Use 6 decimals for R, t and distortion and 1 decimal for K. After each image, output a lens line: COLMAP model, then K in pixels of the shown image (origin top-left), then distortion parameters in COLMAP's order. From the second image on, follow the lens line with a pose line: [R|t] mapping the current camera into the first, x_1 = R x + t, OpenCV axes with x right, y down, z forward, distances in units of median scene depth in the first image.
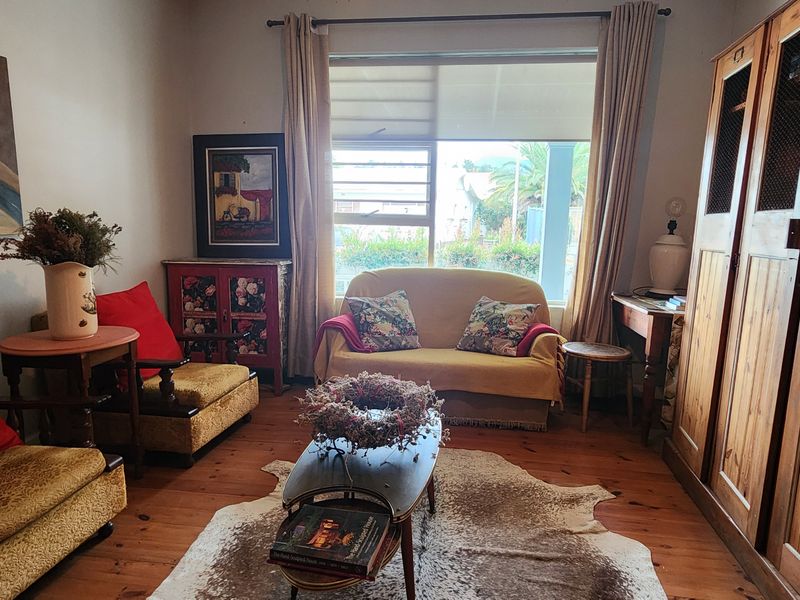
lens RADIAL K [[529.9, 0, 400.0], [0, 529.9, 300.0], [0, 0, 1]] dist [-0.000760, -0.000614]
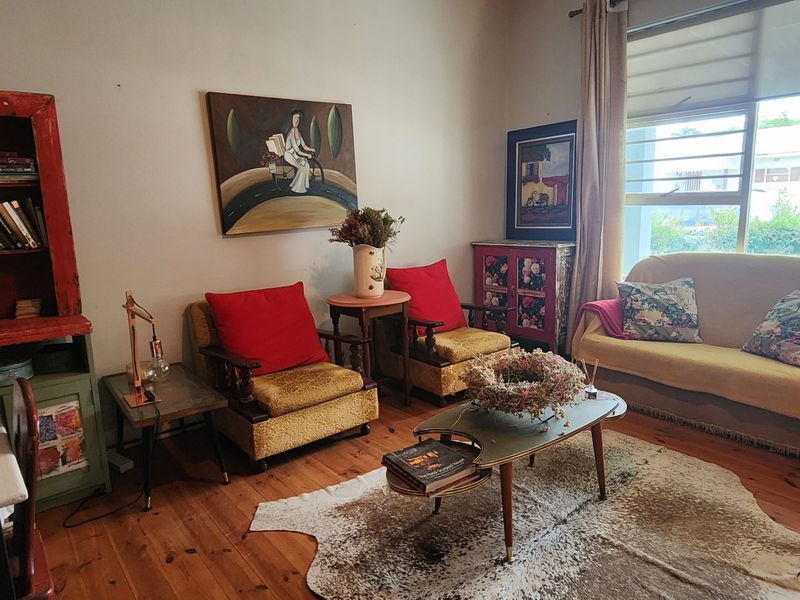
lens RADIAL K [[529.9, 0, 400.0], [0, 529.9, 300.0], [0, 0, 1]] dist [-0.000760, -0.000614]
pose [[0.727912, 0.083316, -0.680590, 0.276403], [-0.055084, 0.996488, 0.063073, -0.010529], [0.683454, -0.008422, 0.729945, 0.005588]]
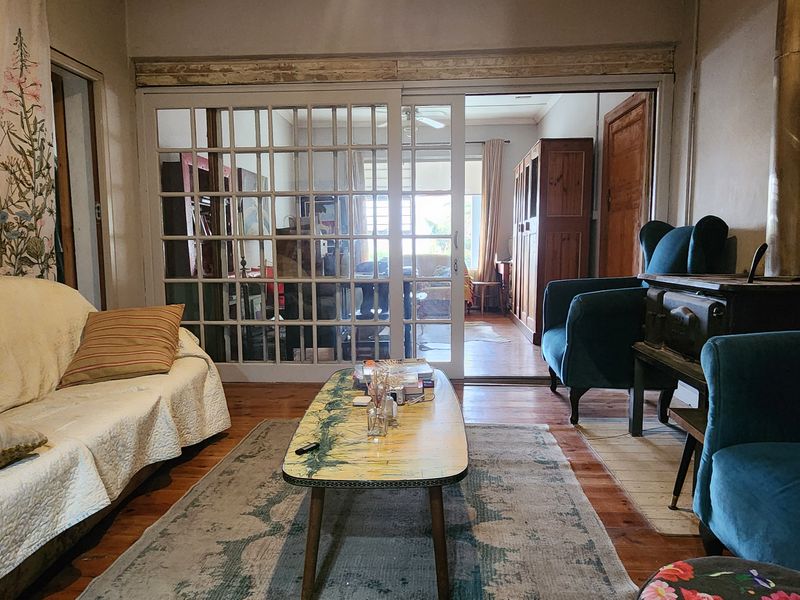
lens RADIAL K [[529.9, 0, 400.0], [0, 529.9, 300.0], [0, 0, 1]] dist [-0.000760, -0.000614]
pose [[0.995985, -0.044658, 0.077592, -0.188585], [0.047568, 0.998217, -0.036067, 0.219110], [-0.075843, 0.039613, 0.996333, -1.234927]]
